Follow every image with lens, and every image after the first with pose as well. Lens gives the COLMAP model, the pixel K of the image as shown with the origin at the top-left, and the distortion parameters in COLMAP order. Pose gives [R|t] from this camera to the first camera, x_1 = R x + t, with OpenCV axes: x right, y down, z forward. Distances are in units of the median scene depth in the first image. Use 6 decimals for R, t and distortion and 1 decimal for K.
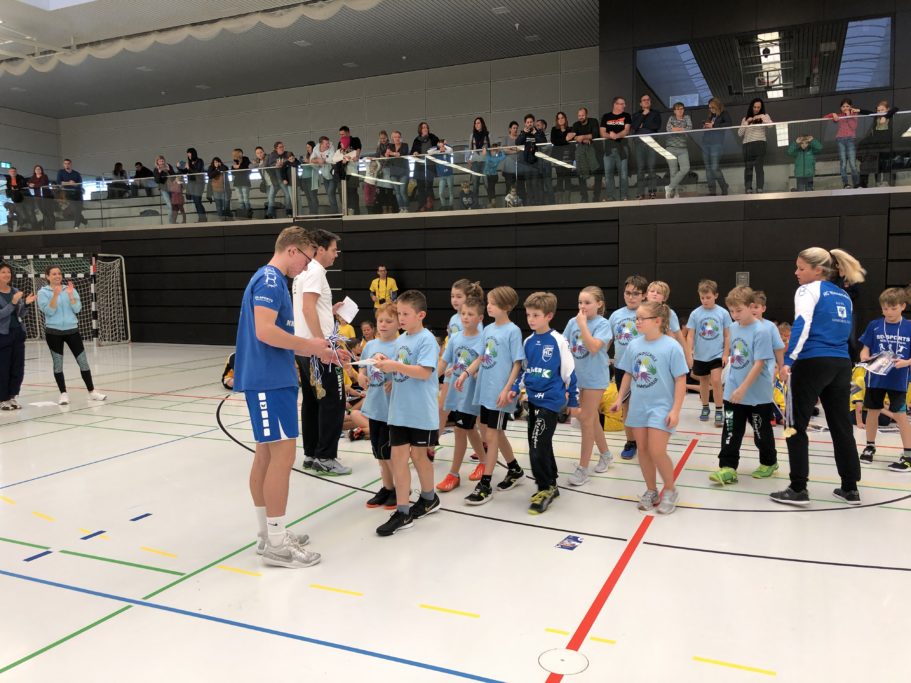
lens RADIAL K [[738.4, 0, 456.0], [0, 738.4, 341.5], [0, 0, 1]] dist [0.024710, -0.015922]
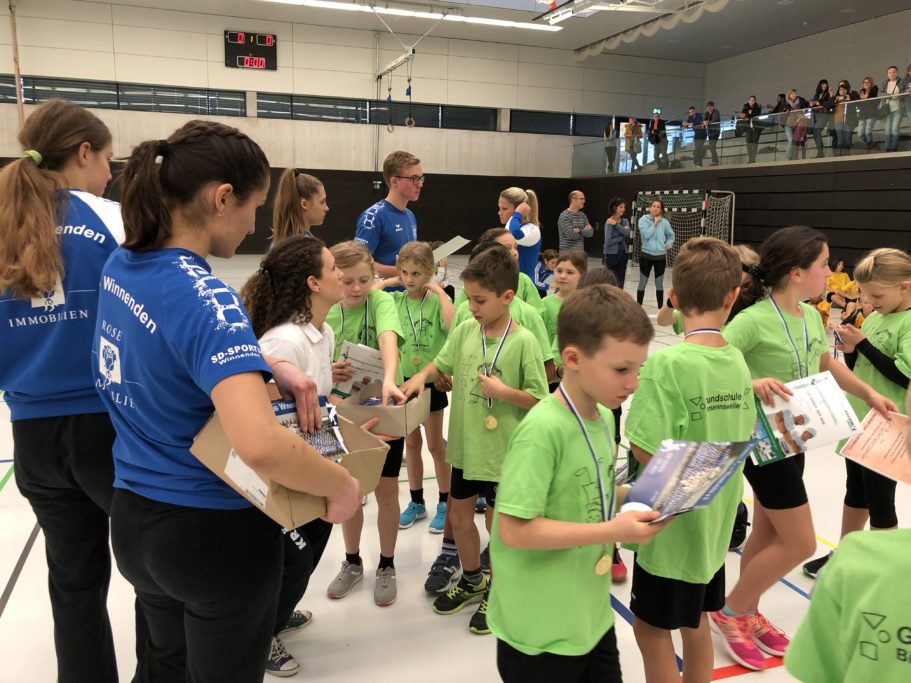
lens RADIAL K [[738.4, 0, 448.2], [0, 738.4, 341.0], [0, 0, 1]] dist [0.024710, -0.015922]
pose [[0.684235, 0.154493, -0.712709, 0.058122], [-0.094644, 0.987849, 0.123272, 0.001840], [0.723094, -0.016893, 0.690543, -0.026762]]
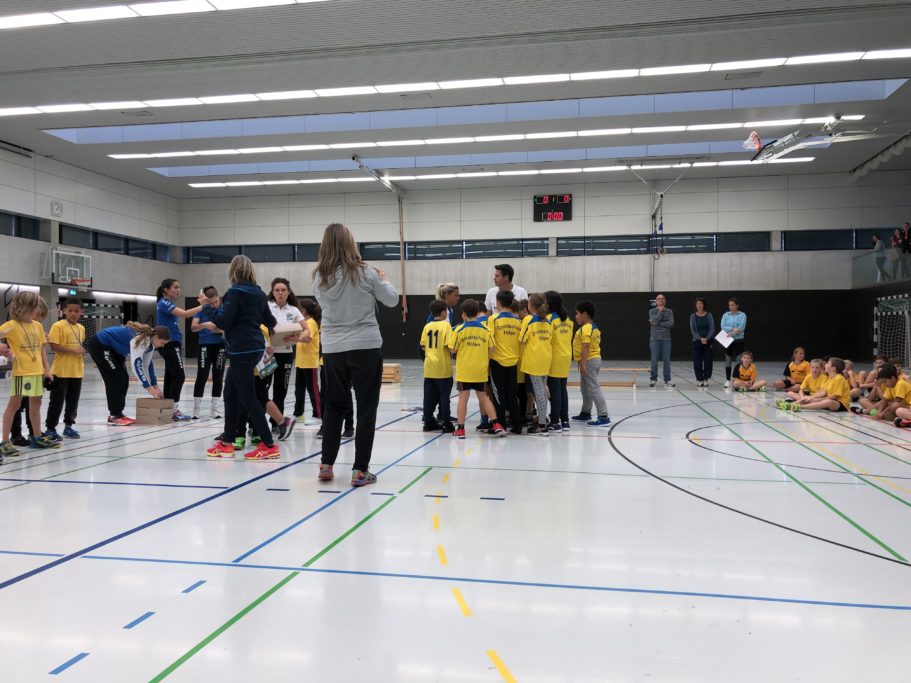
lens RADIAL K [[738.4, 0, 447.7], [0, 738.4, 338.6], [0, 0, 1]] dist [0.024710, -0.015922]
pose [[0.201041, 0.016746, -0.979440, 0.455050], [-0.094870, 0.995487, -0.002453, 0.021884], [0.974978, 0.093413, 0.201722, 0.073140]]
